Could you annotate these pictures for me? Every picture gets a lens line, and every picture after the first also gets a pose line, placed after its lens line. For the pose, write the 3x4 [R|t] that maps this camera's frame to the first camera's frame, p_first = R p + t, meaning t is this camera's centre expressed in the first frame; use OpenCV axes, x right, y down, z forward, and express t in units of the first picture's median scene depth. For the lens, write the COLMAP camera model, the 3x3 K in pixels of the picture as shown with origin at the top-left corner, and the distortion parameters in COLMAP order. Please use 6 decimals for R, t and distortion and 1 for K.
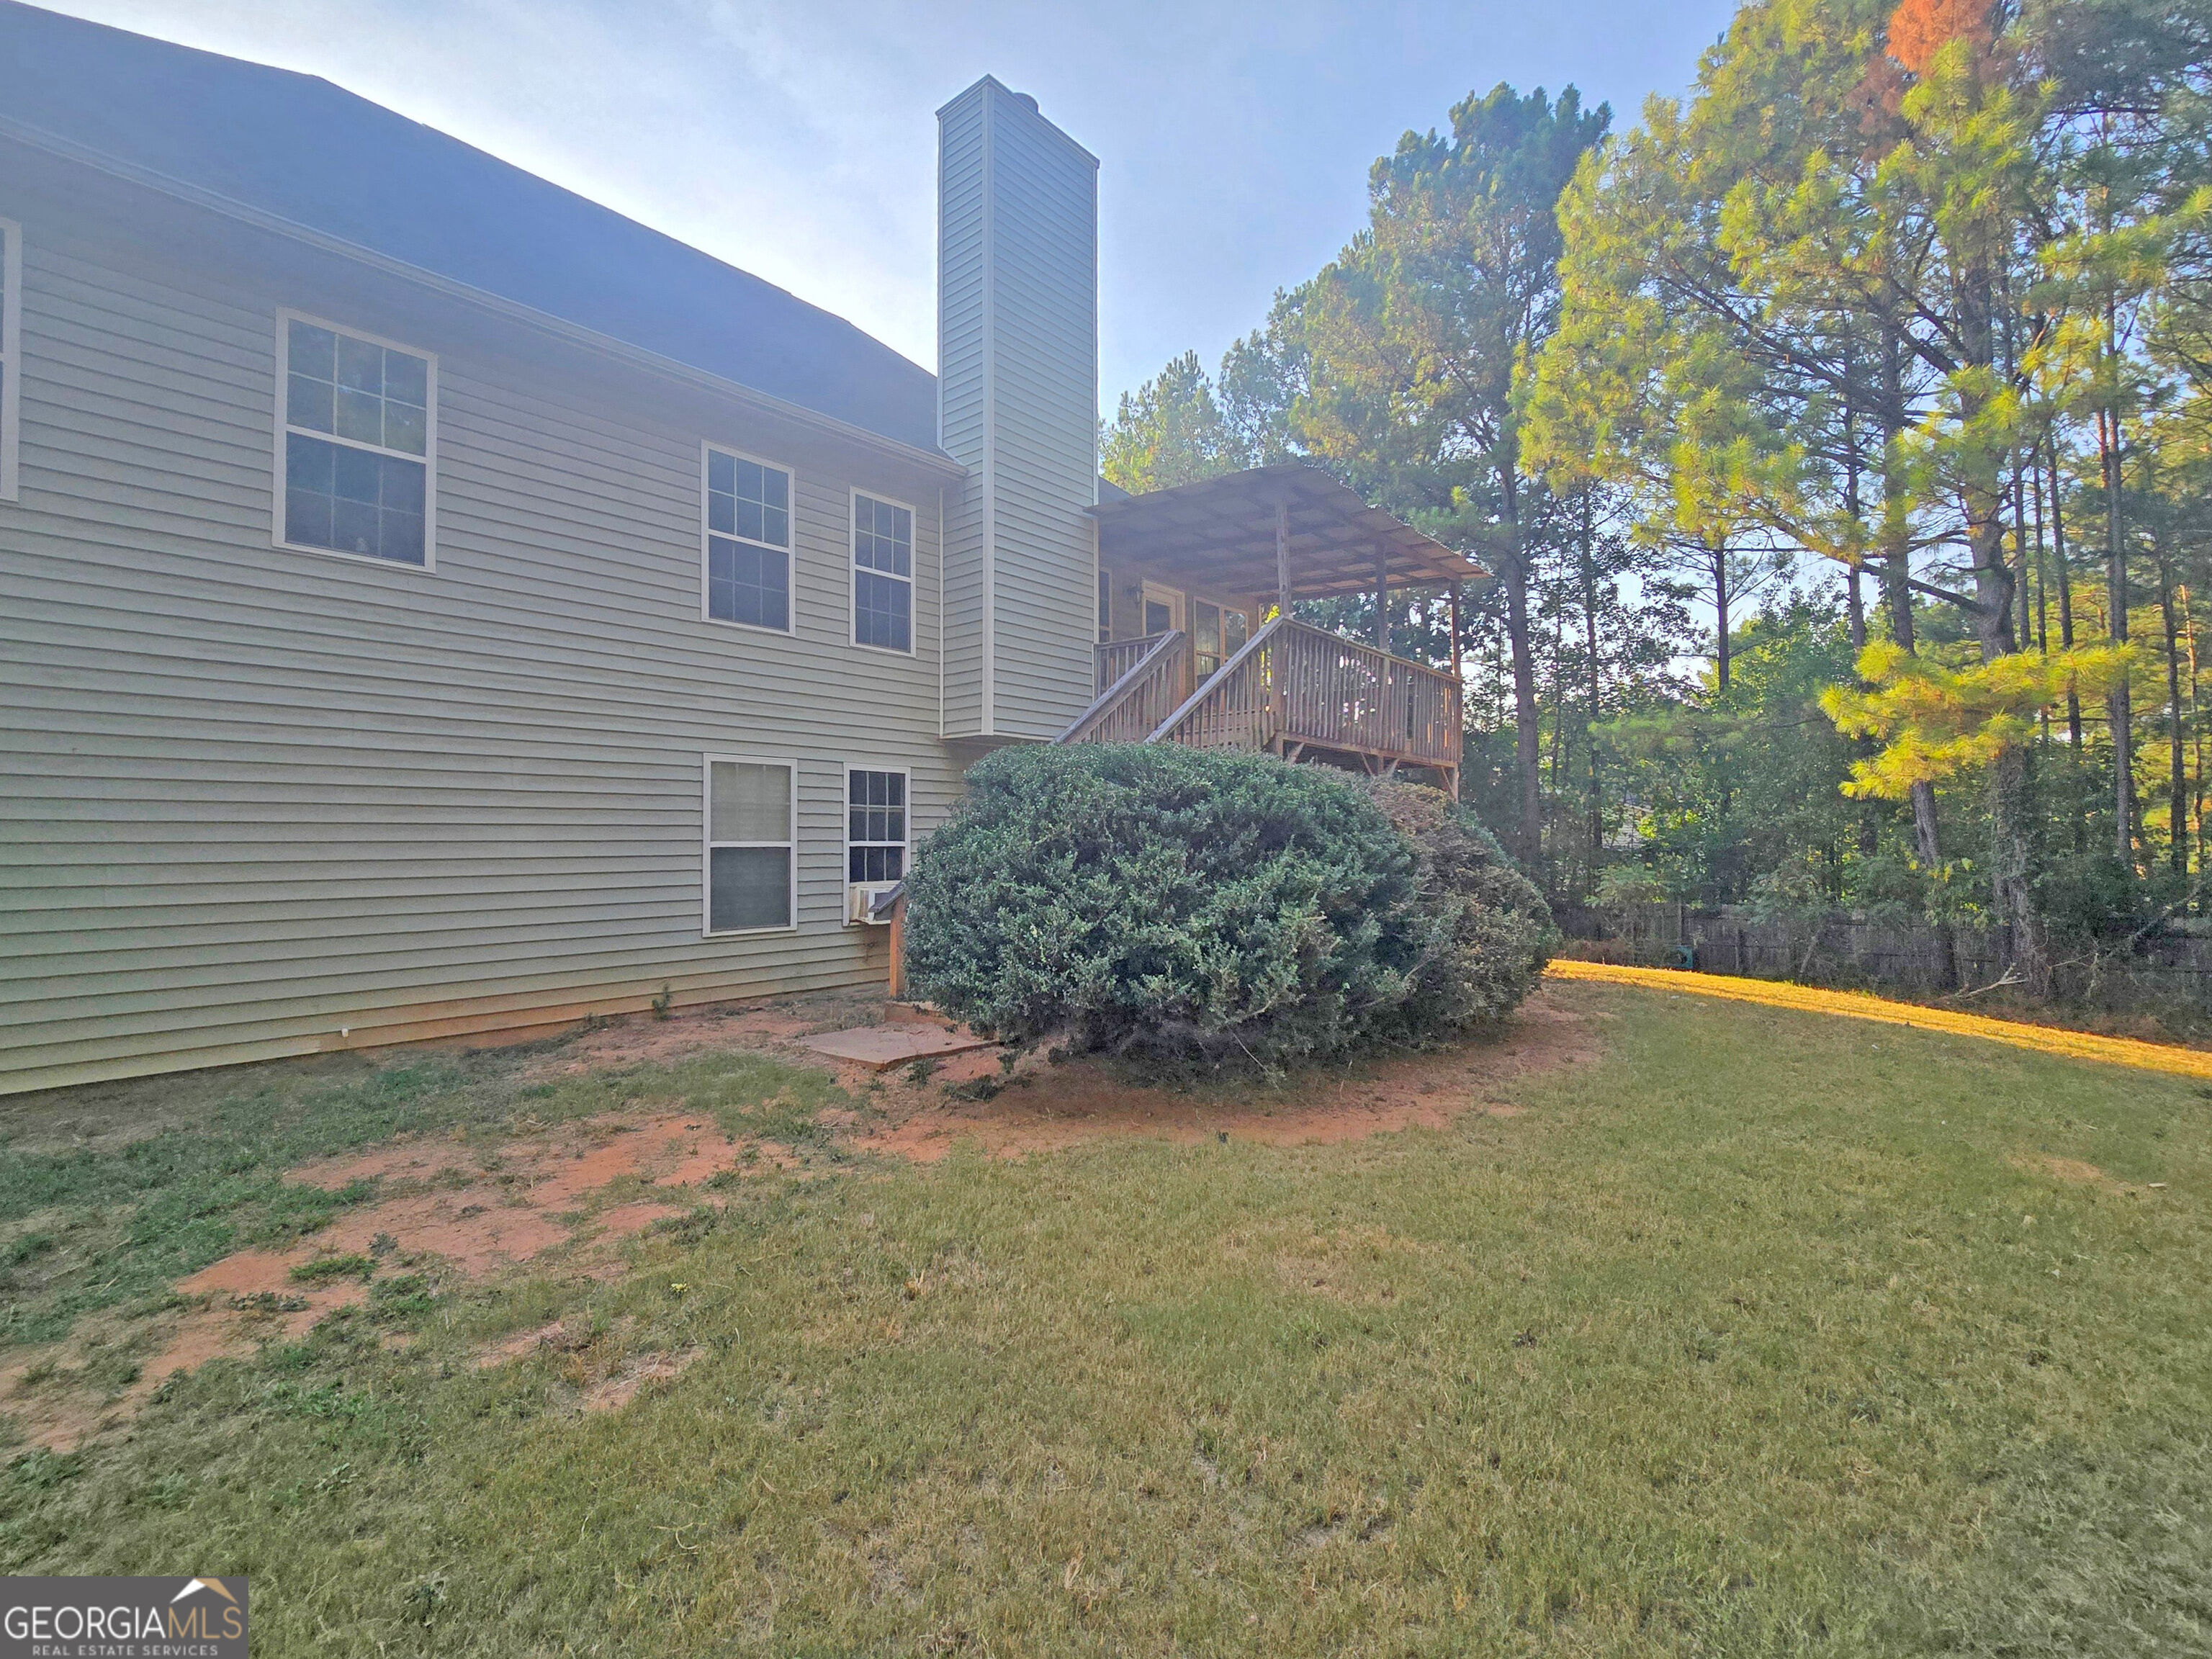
lens RADIAL K [[1001.8, 0, 1108.3], [0, 1001.8, 814.8], [0, 0, 1]] dist [-0.000501, -0.000110]
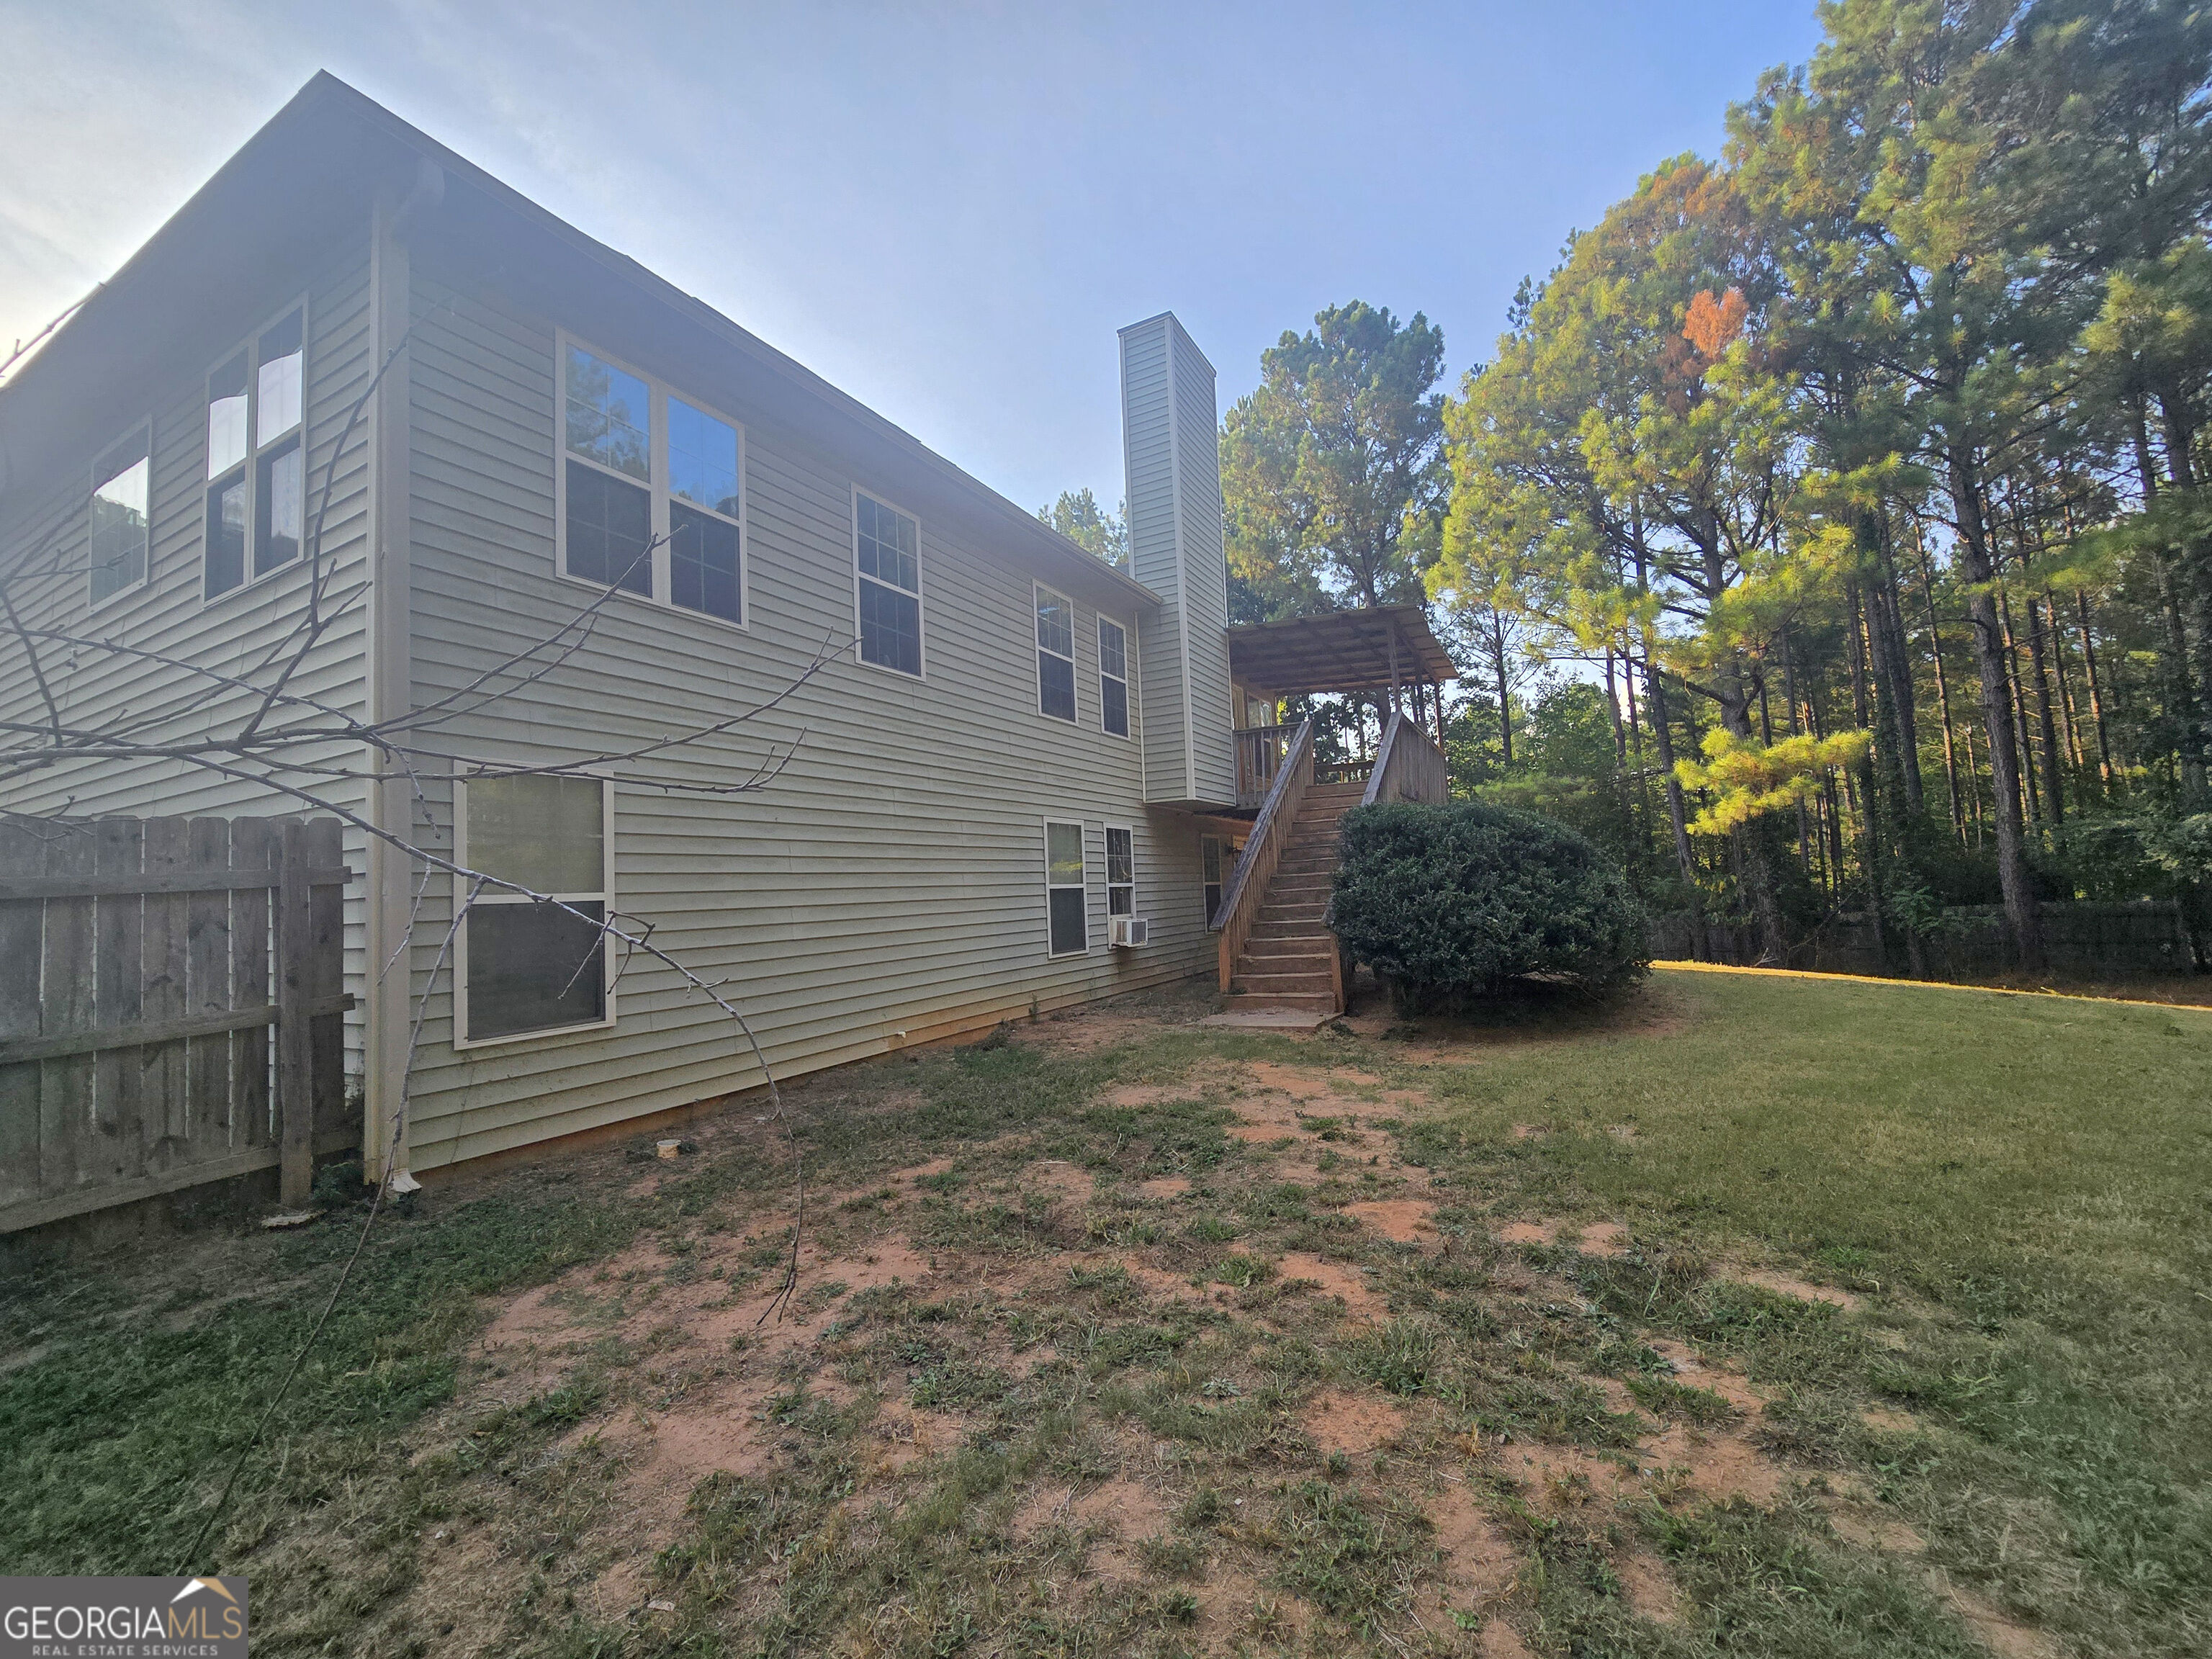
lens RADIAL K [[904.4, 0, 1106.0], [0, 904.4, 829.5], [0, 0, 1]] dist [-0.002764, -0.000505]
pose [[0.977612, -0.022657, 0.209192, -0.492647], [0.032558, 0.998501, -0.044004, 0.008182], [-0.207882, 0.049830, 0.976884, -0.139143]]
